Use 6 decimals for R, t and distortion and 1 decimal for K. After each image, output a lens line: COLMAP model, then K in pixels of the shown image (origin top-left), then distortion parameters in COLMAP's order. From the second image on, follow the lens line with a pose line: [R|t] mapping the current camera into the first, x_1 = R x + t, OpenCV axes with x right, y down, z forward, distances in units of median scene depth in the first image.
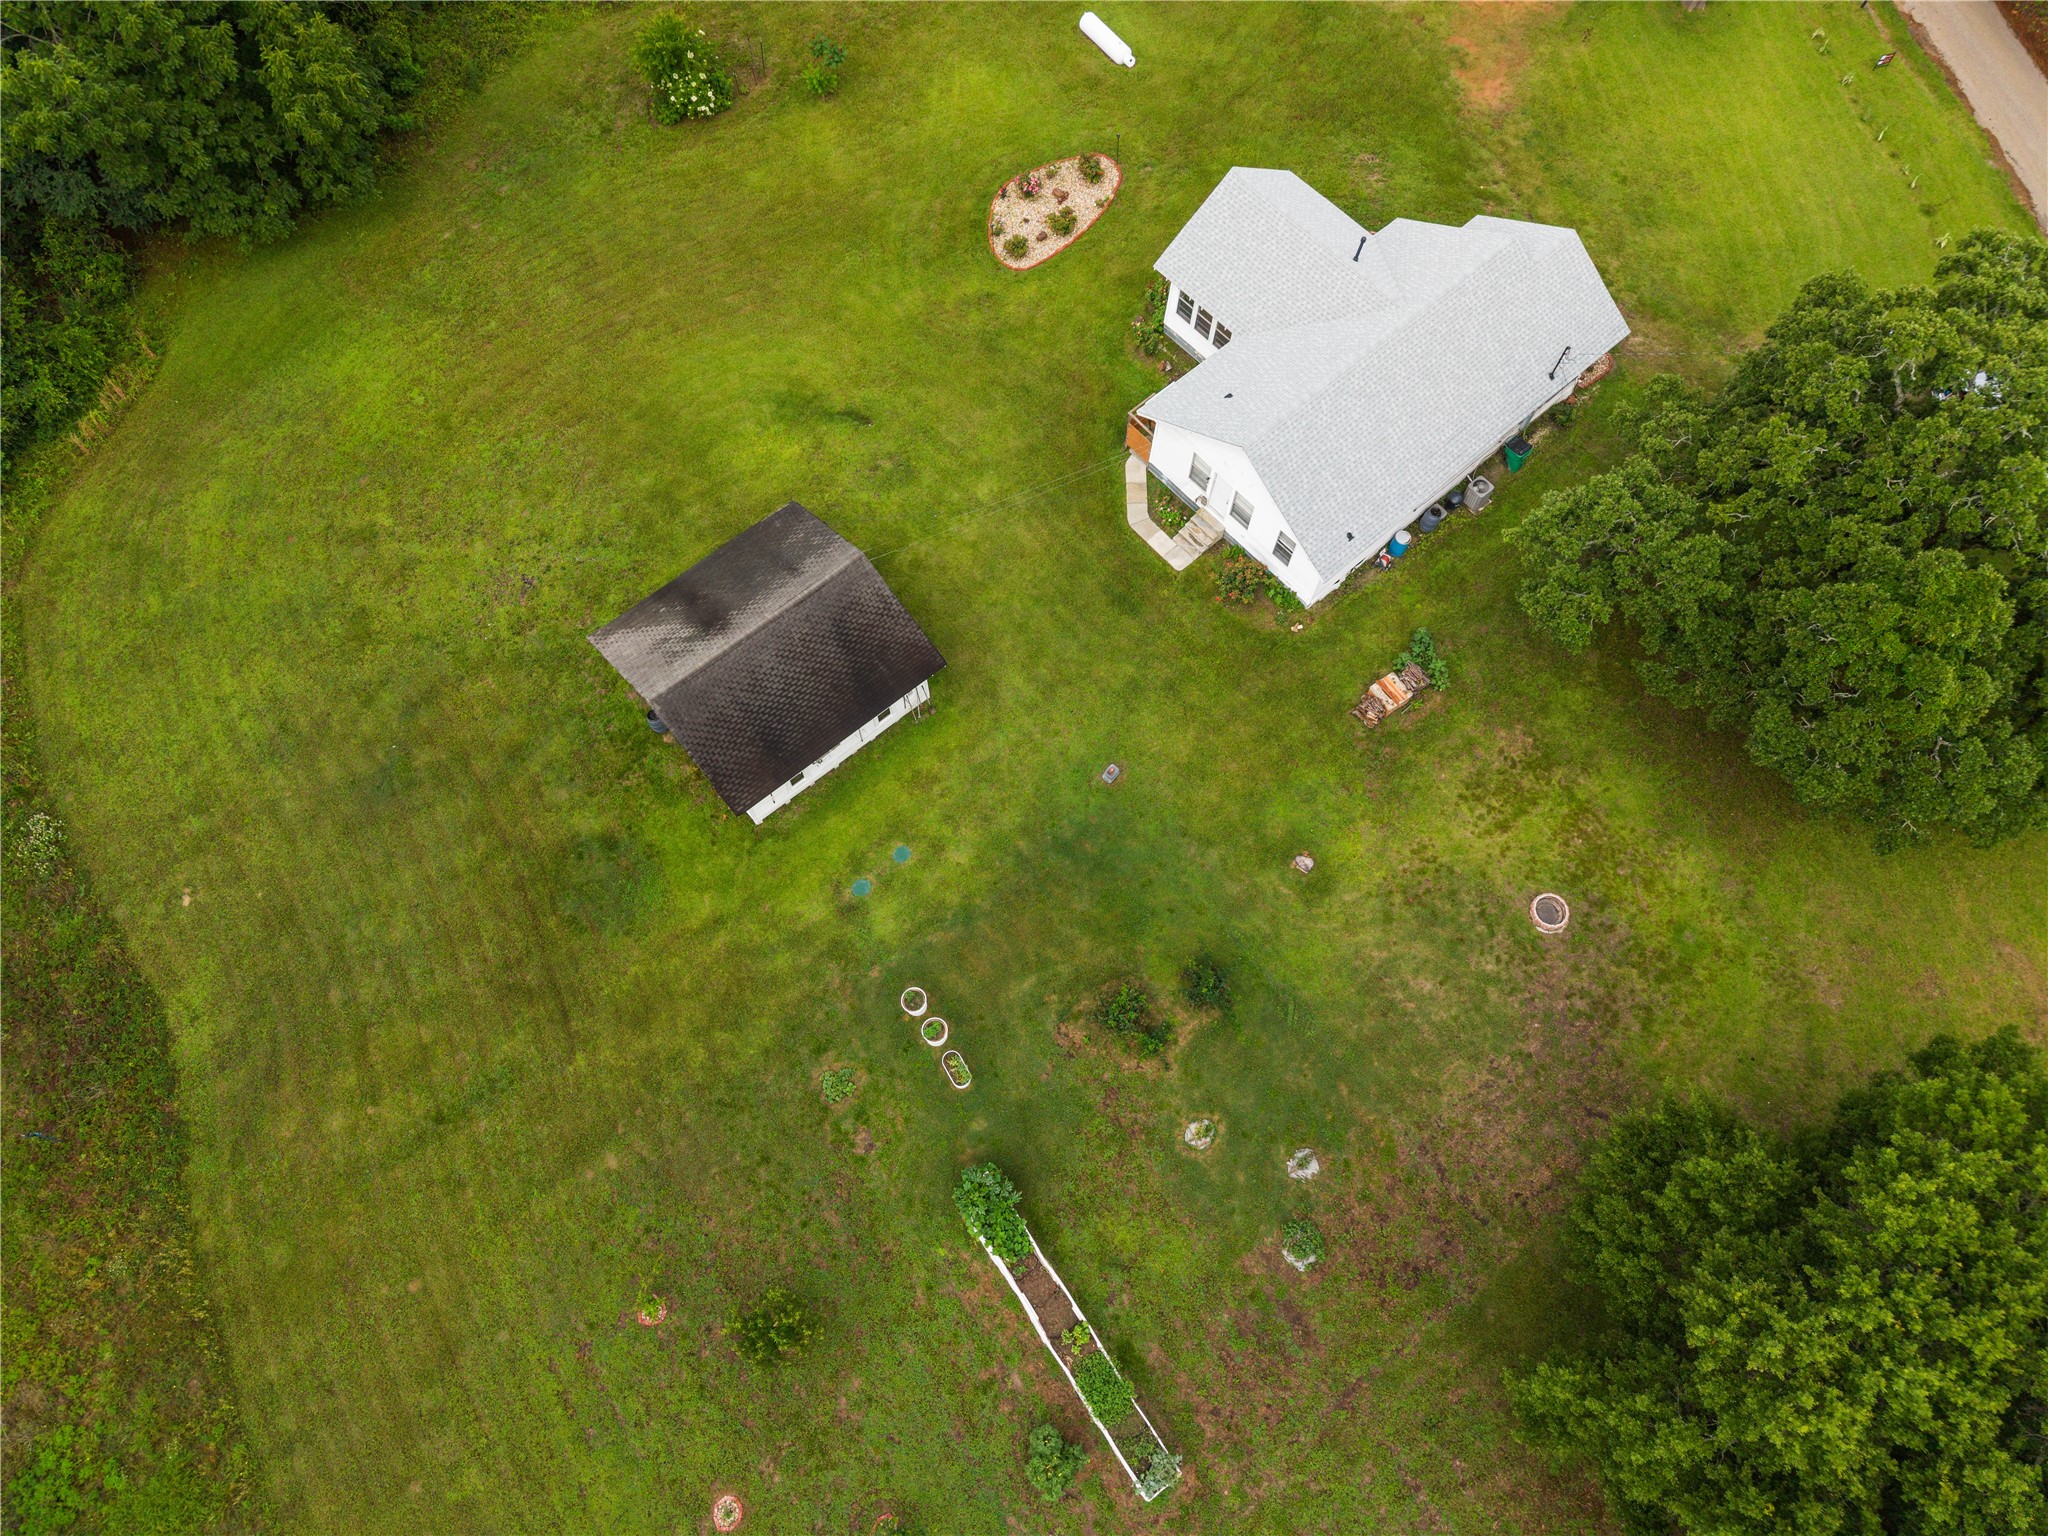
lens RADIAL K [[1380.6, 0, 1007.9], [0, 1380.6, 773.4], [0, 0, 1]] dist [0.016479, -0.019586]
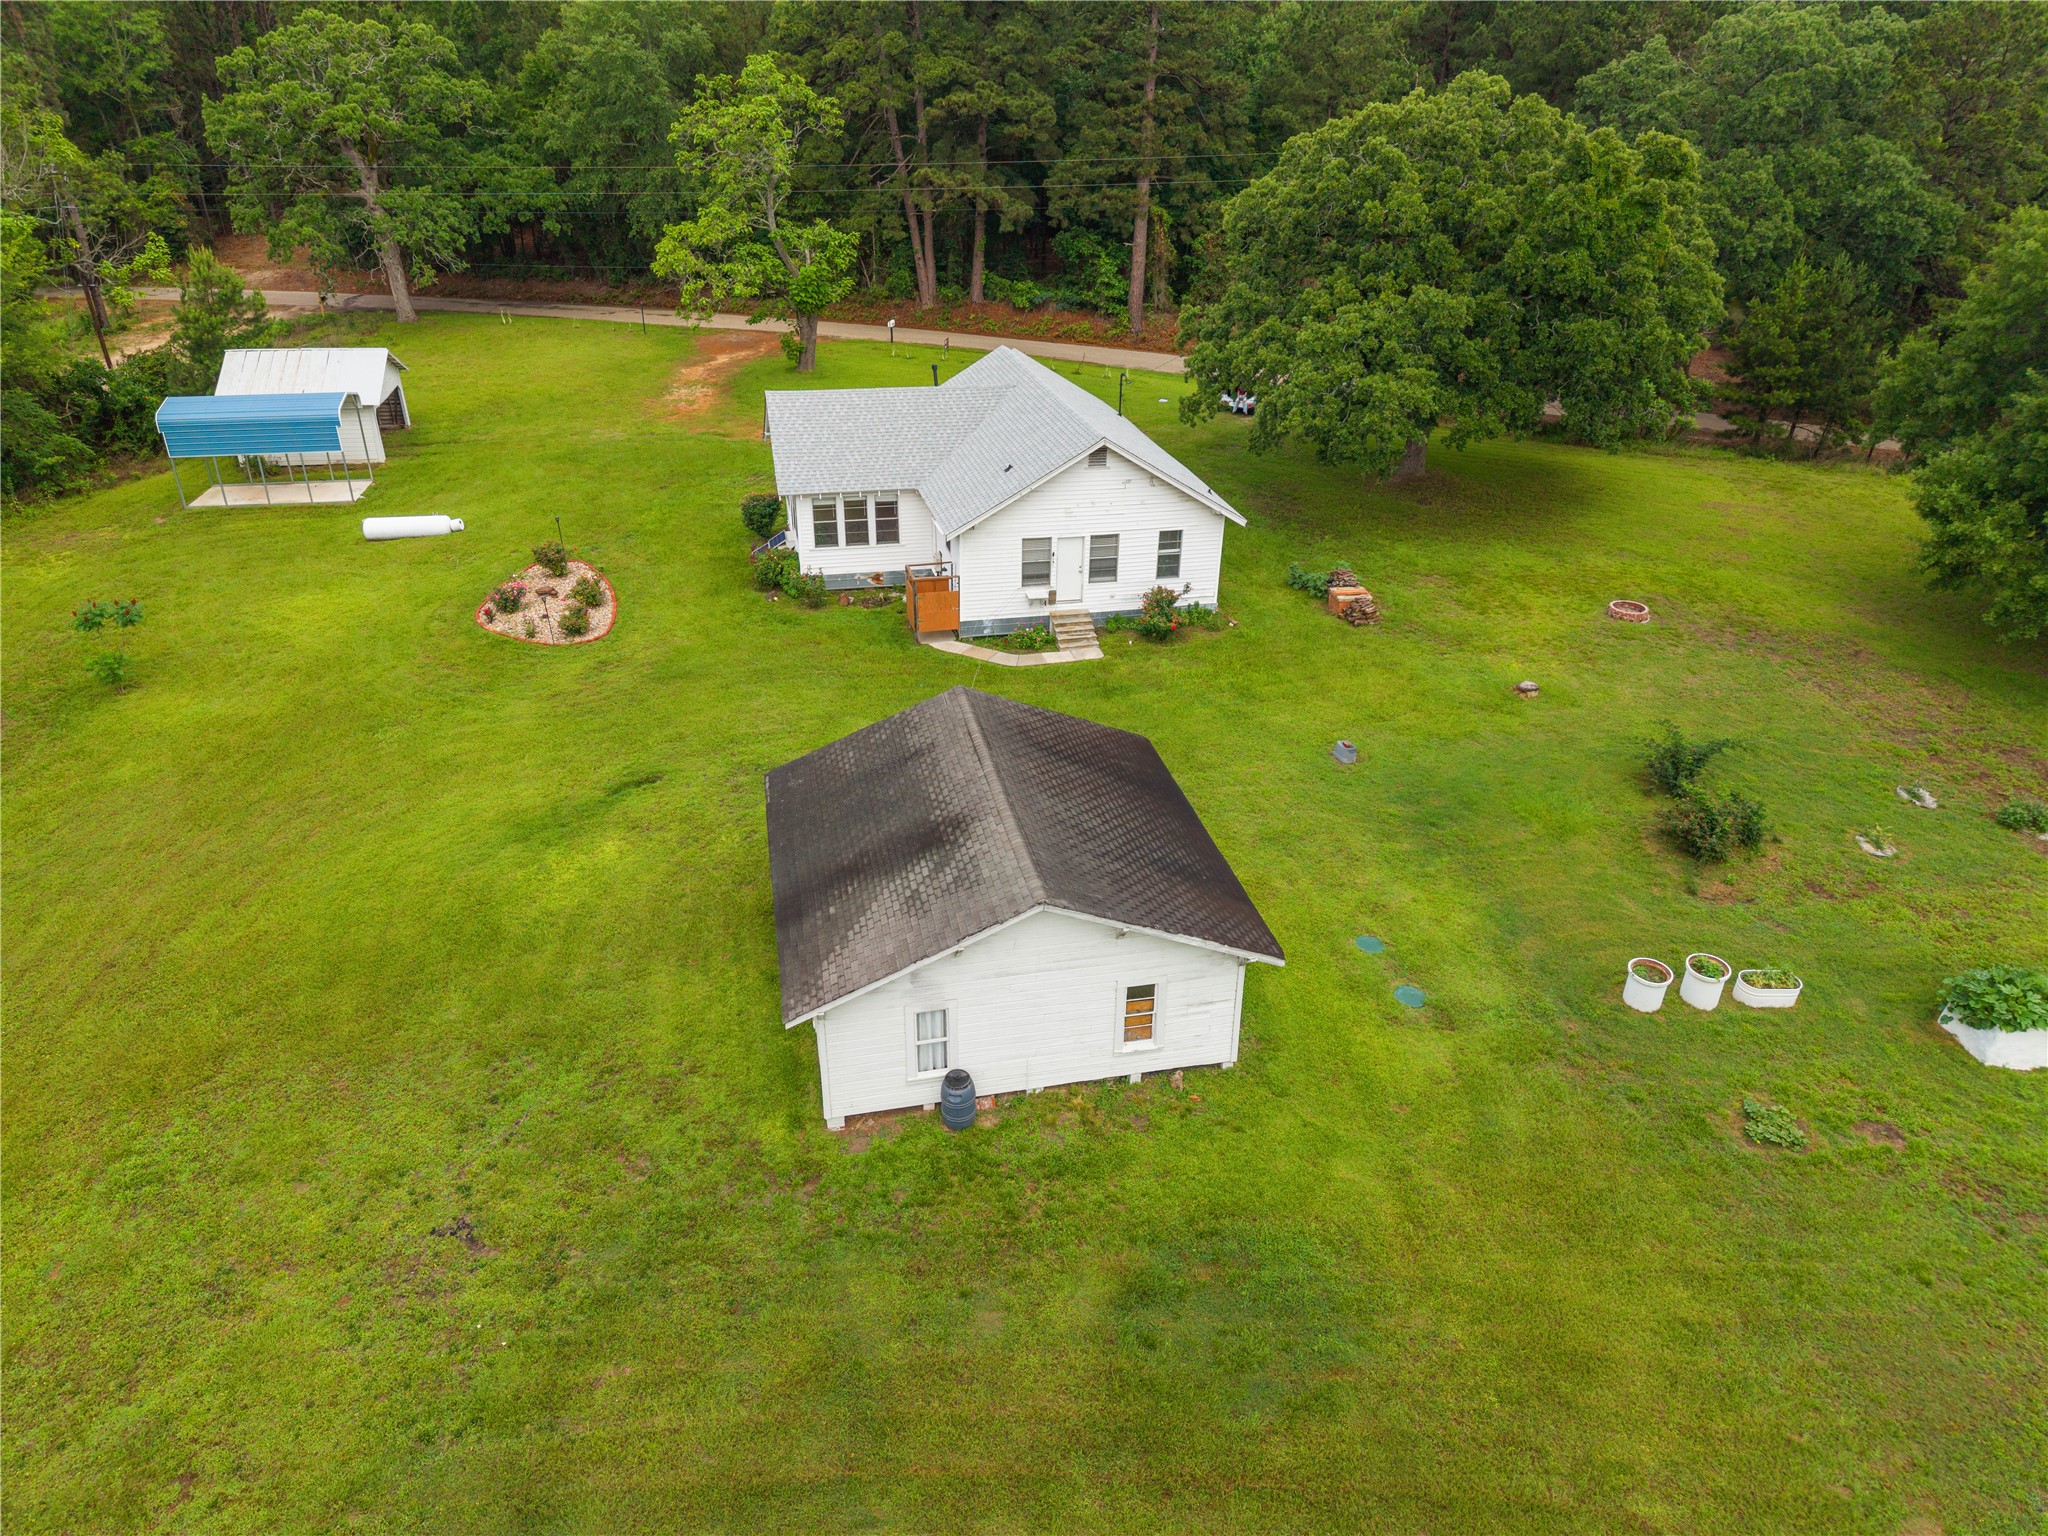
lens RADIAL K [[1380.6, 0, 1023.9], [0, 1380.6, 764.6], [0, 0, 1]] dist [0.016479, -0.019586]
pose [[0.479857, -0.409916, 0.775697, -0.559489], [0.801738, 0.563942, -0.197951, 0.011152], [-0.356305, 0.716894, 0.599257, 0.583183]]
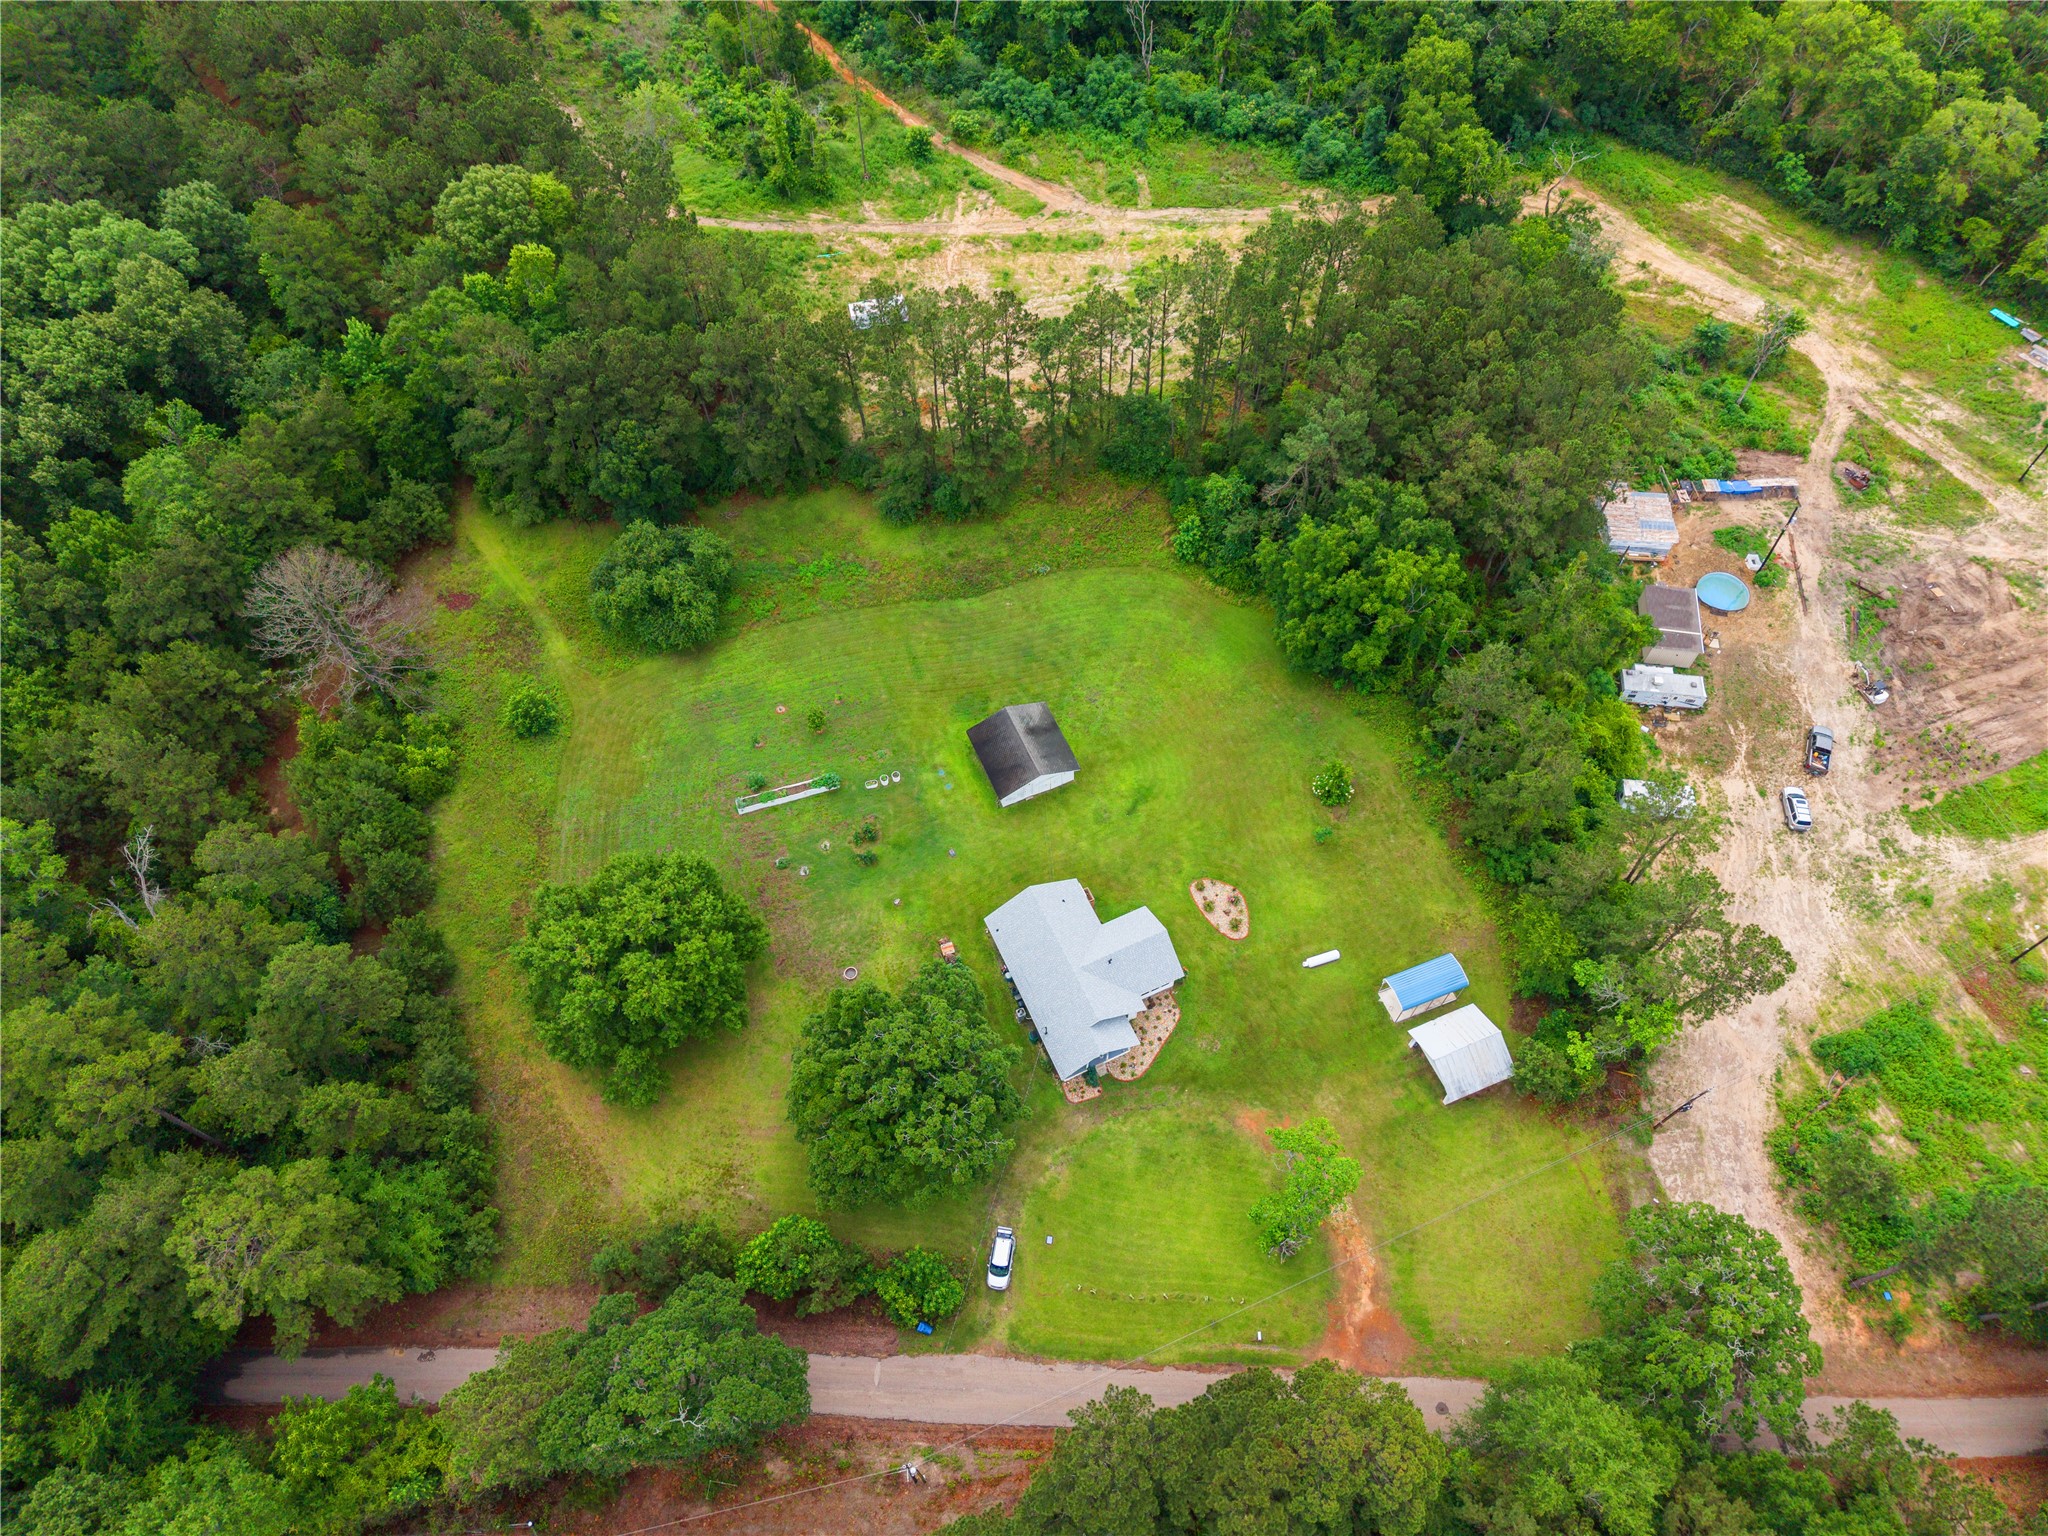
lens RADIAL K [[1380.6, 0, 1022.1], [0, 1380.6, 768.8], [0, 0, 1]] dist [0.016479, -0.019586]
pose [[-0.288628, 0.816604, -0.499852, 1.214347], [-0.871399, -0.007746, 0.490514, -1.404331], [0.396683, 0.577147, 0.713823, -0.968150]]
